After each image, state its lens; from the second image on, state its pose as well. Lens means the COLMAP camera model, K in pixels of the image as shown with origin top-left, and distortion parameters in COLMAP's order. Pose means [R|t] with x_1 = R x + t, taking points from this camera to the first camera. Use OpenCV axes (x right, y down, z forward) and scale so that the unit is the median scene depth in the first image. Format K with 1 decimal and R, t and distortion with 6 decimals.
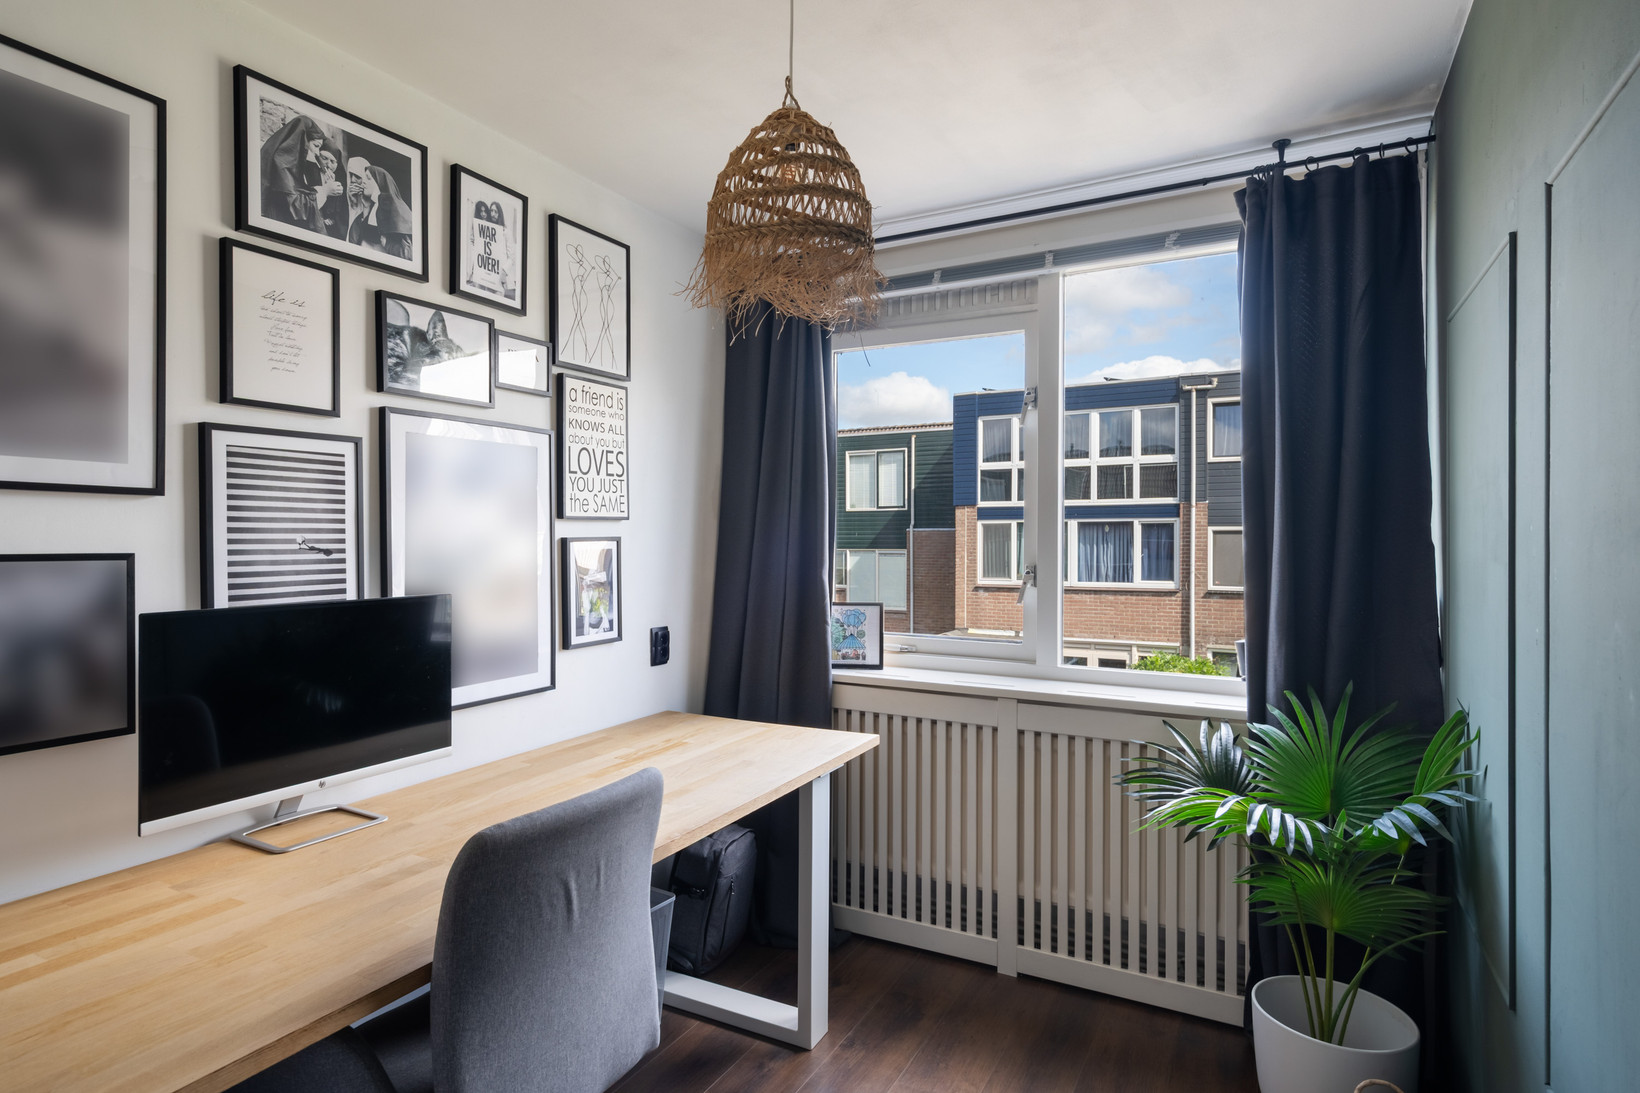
lens RADIAL K [[864.8, 0, 807.7], [0, 864.8, 540.0], [0, 0, 1]] dist [0.005667, 0.001733]
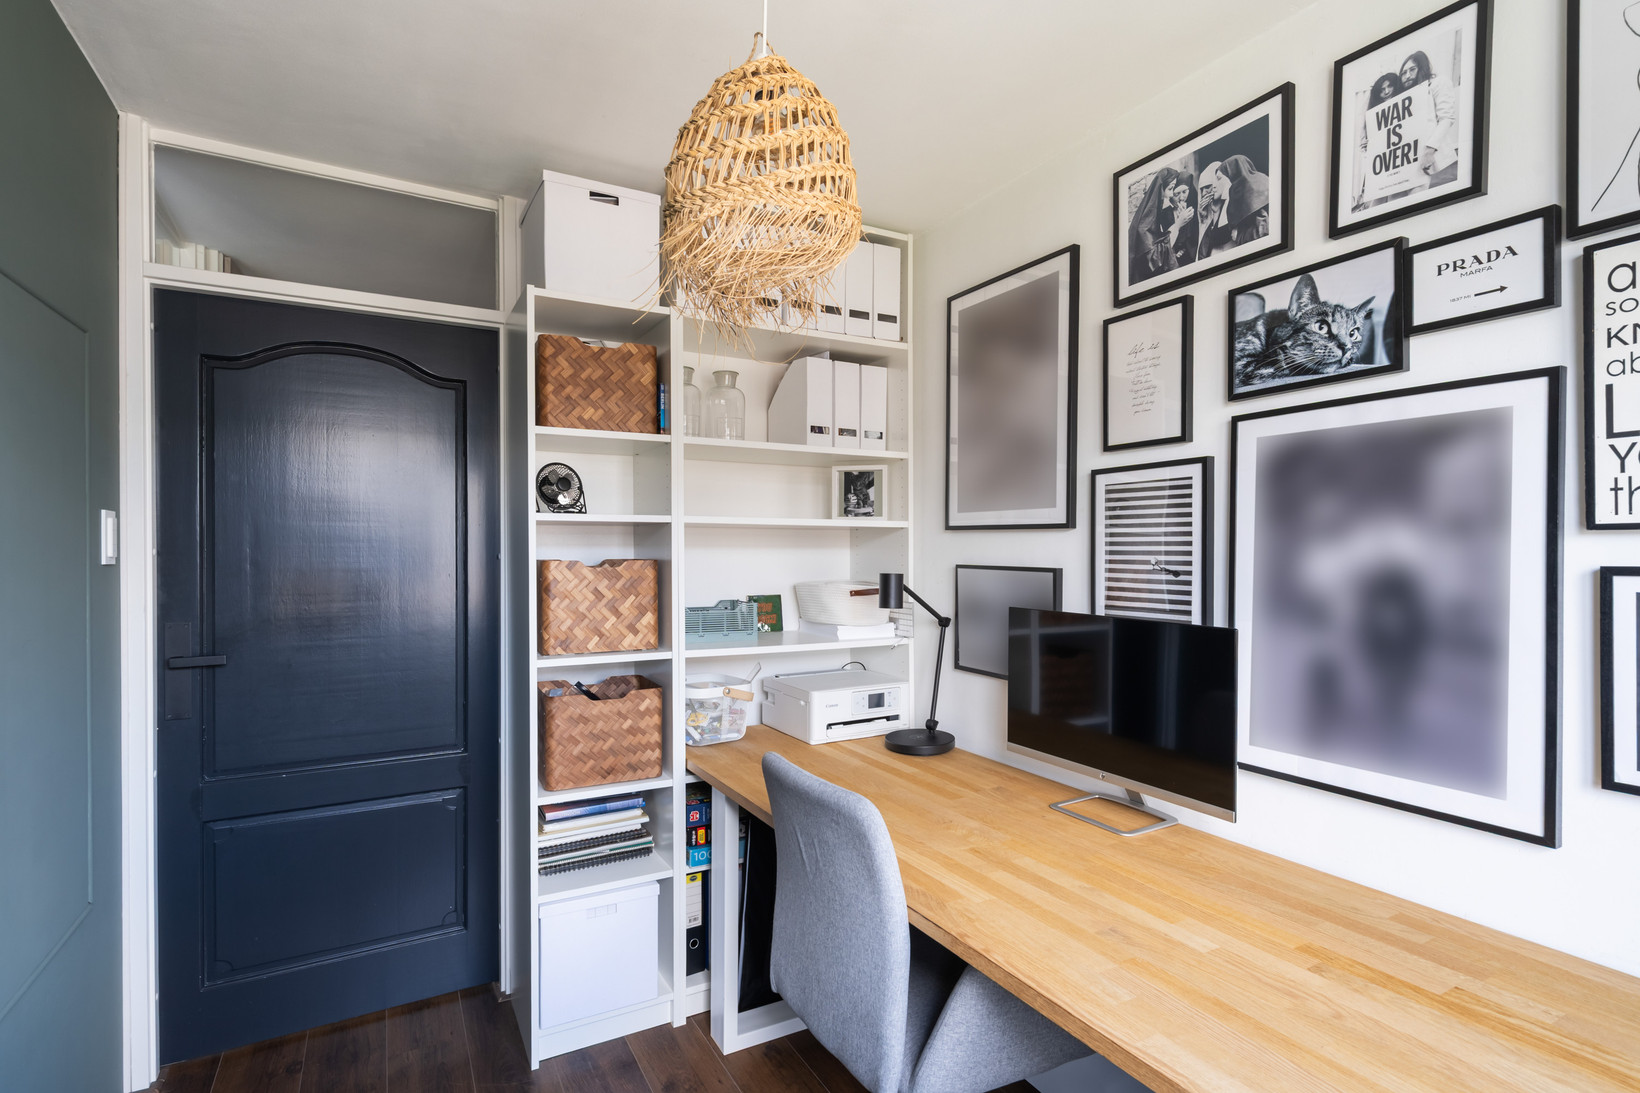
lens RADIAL K [[798.4, 0, 819.5], [0, 798.4, 553.5], [0, 0, 1]] dist [0.005548, -0.000801]
pose [[-0.530420, 0.006623, -0.847709, 0.474438], [-0.001956, 0.999957, 0.009036, -0.017613], [0.847733, 0.006451, -0.530384, 1.121819]]
